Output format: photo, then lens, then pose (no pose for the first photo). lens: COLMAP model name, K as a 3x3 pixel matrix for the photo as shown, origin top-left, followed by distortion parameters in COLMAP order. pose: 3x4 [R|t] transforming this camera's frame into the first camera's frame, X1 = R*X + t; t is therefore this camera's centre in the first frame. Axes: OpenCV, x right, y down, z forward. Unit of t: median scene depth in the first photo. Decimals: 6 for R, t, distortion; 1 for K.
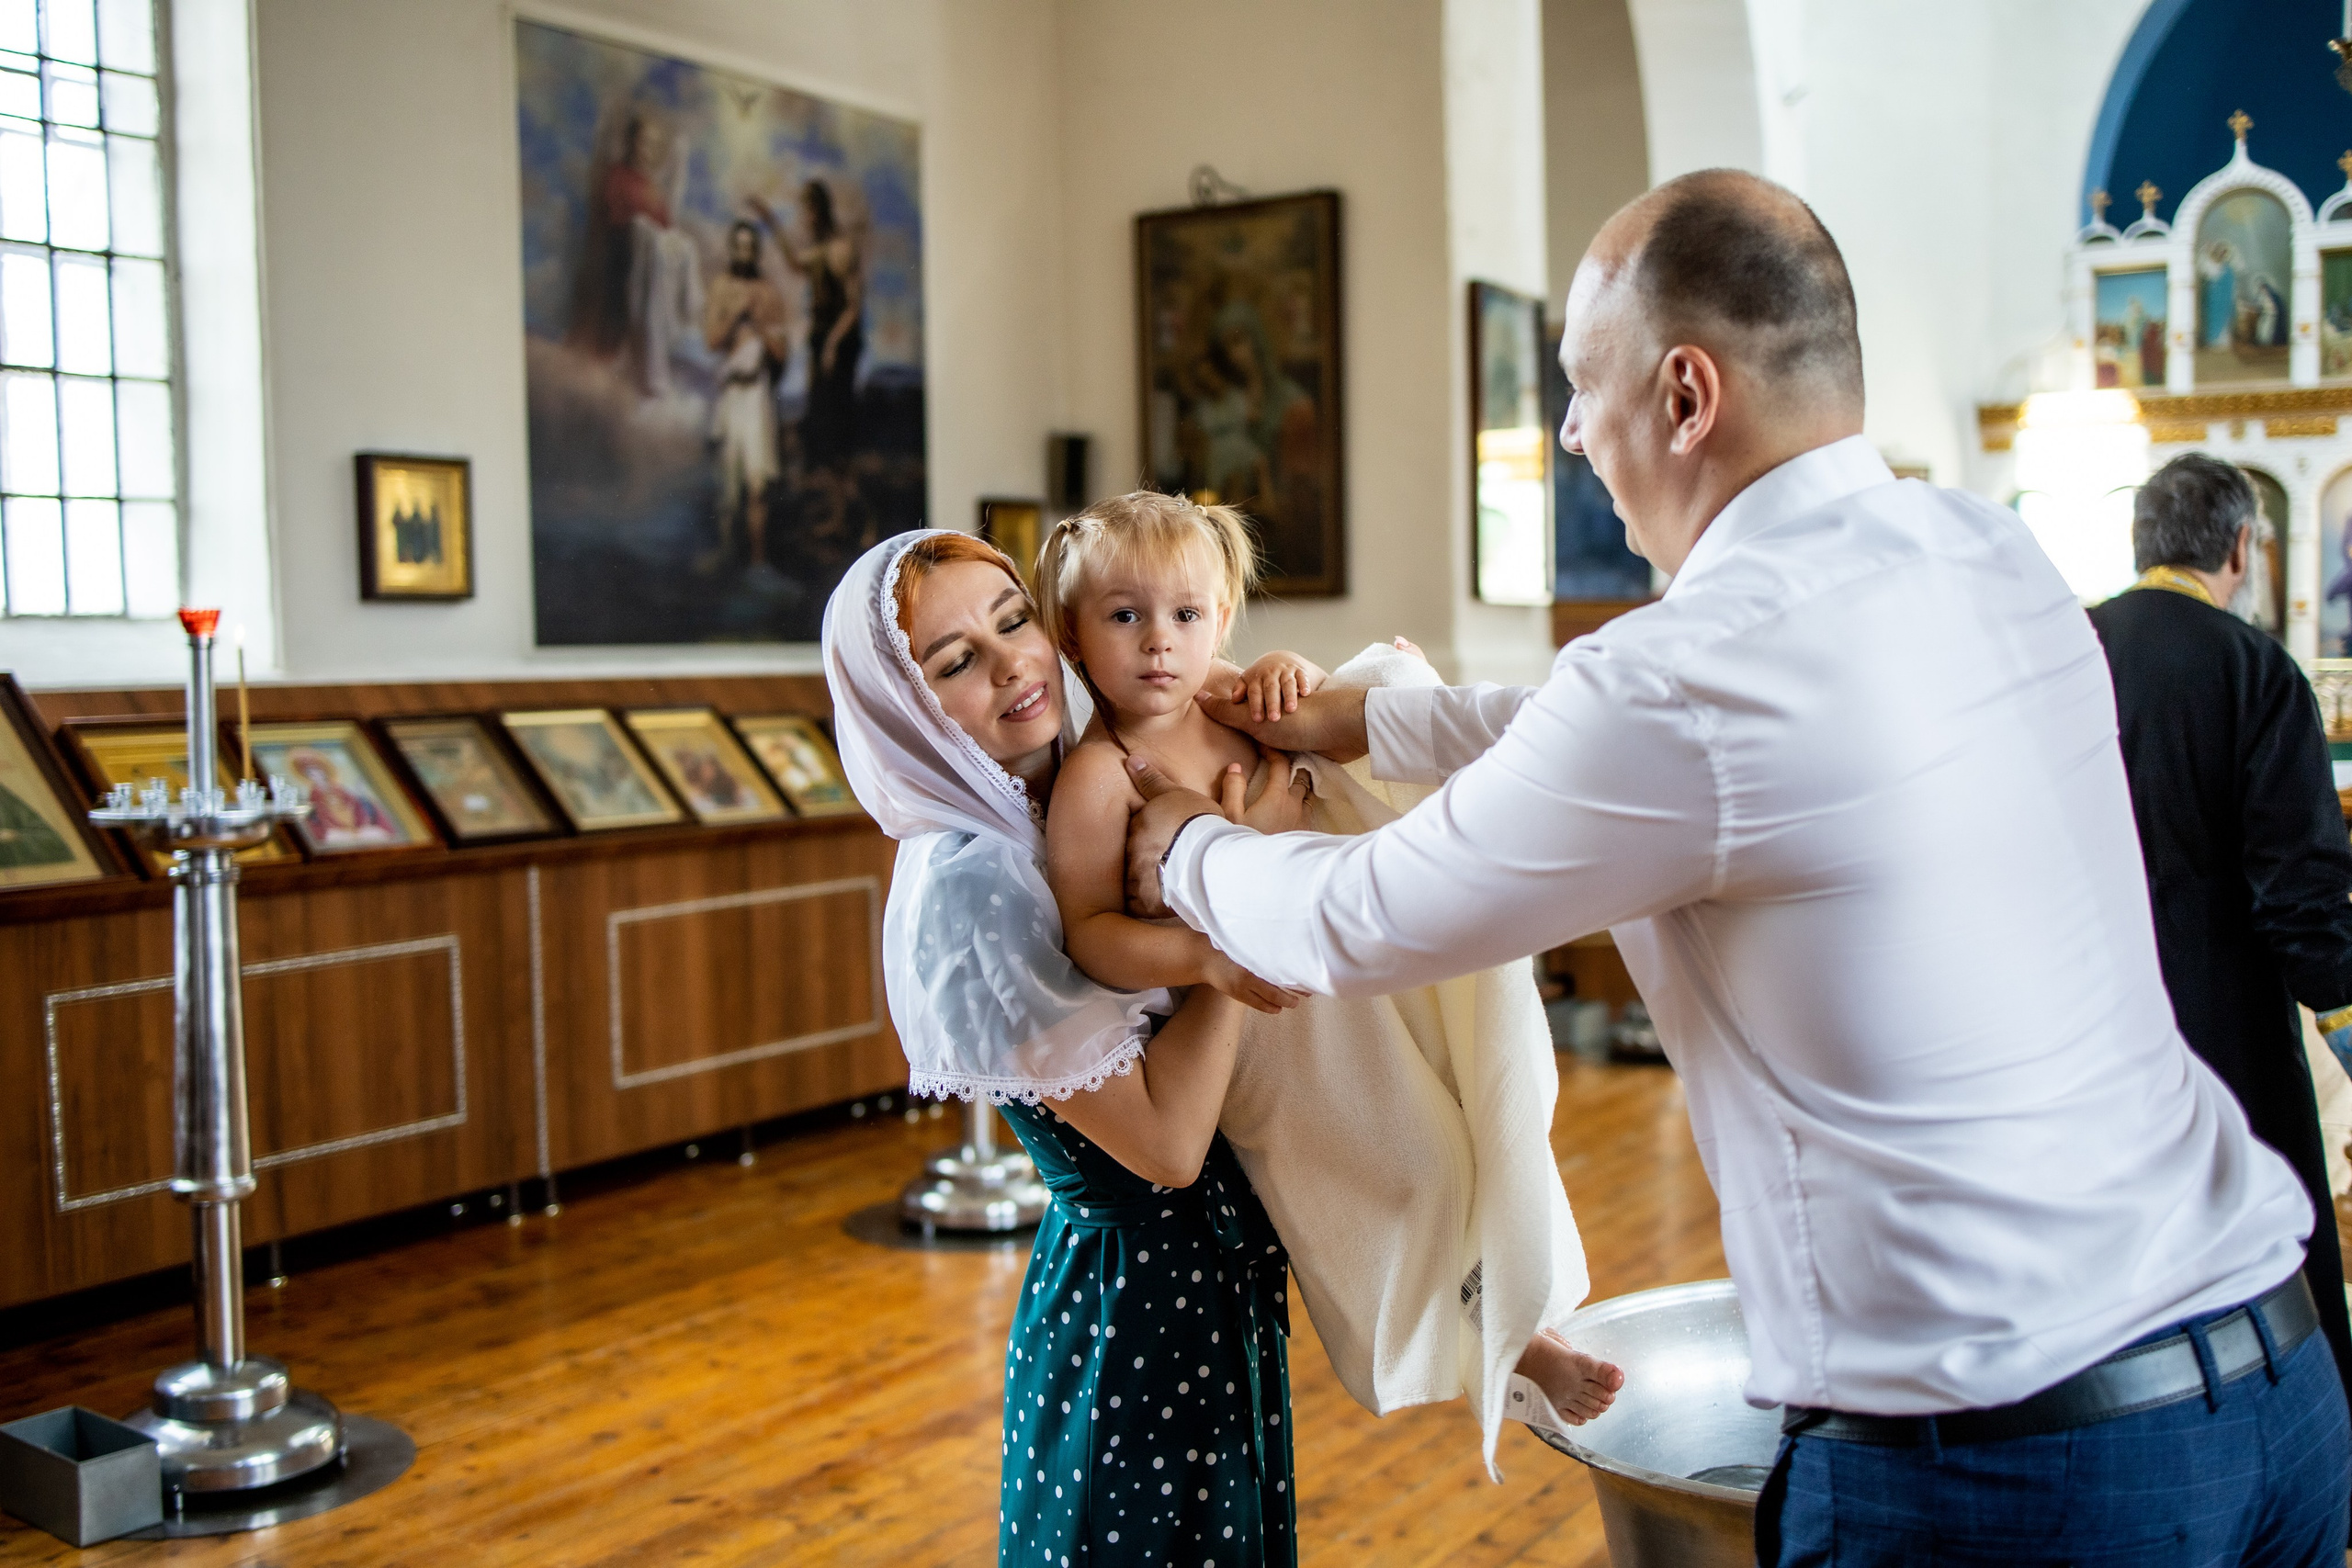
lens RADIAL K [[2468.5, 0, 1169.3], [0, 2468.5, 792.9], [0, 0, 1]] dist [-0.019950, -0.009671]
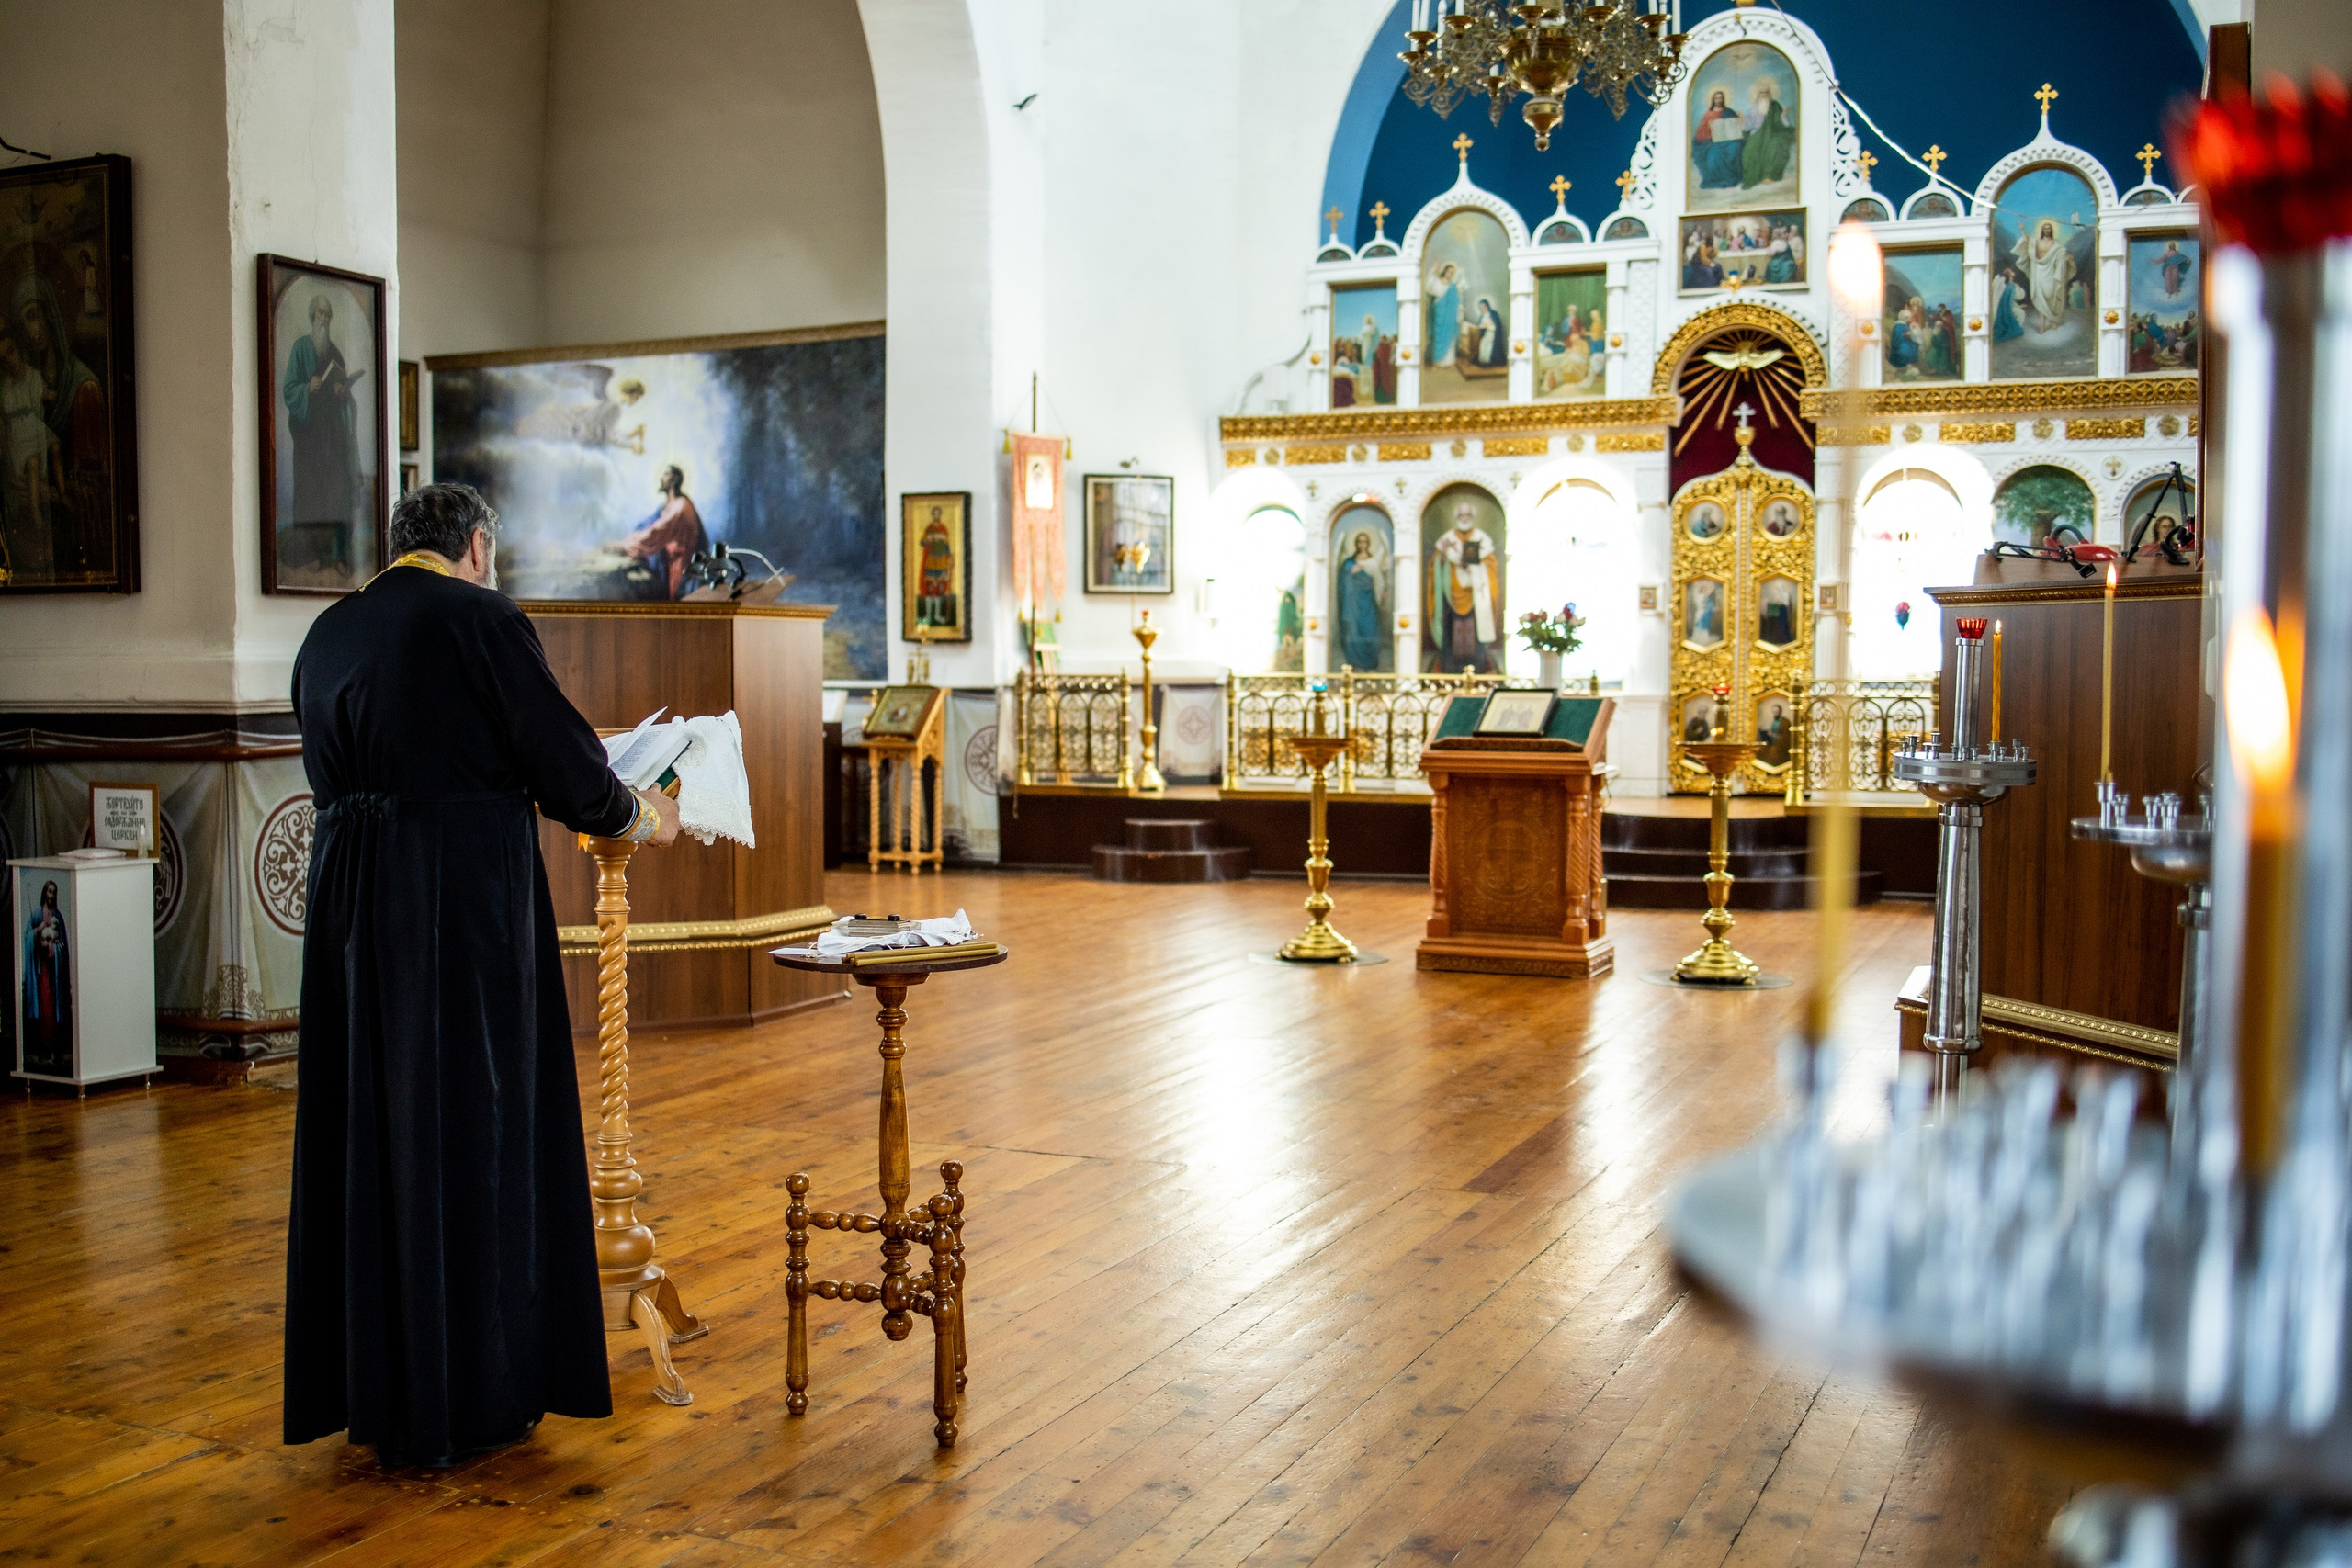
lens RADIAL K [[2468.5, 0, 1169.3], [0, 2468.5, 792.9], [0, 0, 1]] dist [-0.019950, -0.009671]
pose [[0.988847, 0.002200, 0.148920, 0.166425], [-0.001431, 0.999985, -0.005269, 0.000199], [-0.148929, 0.004997, 0.988835, 0.013810]]
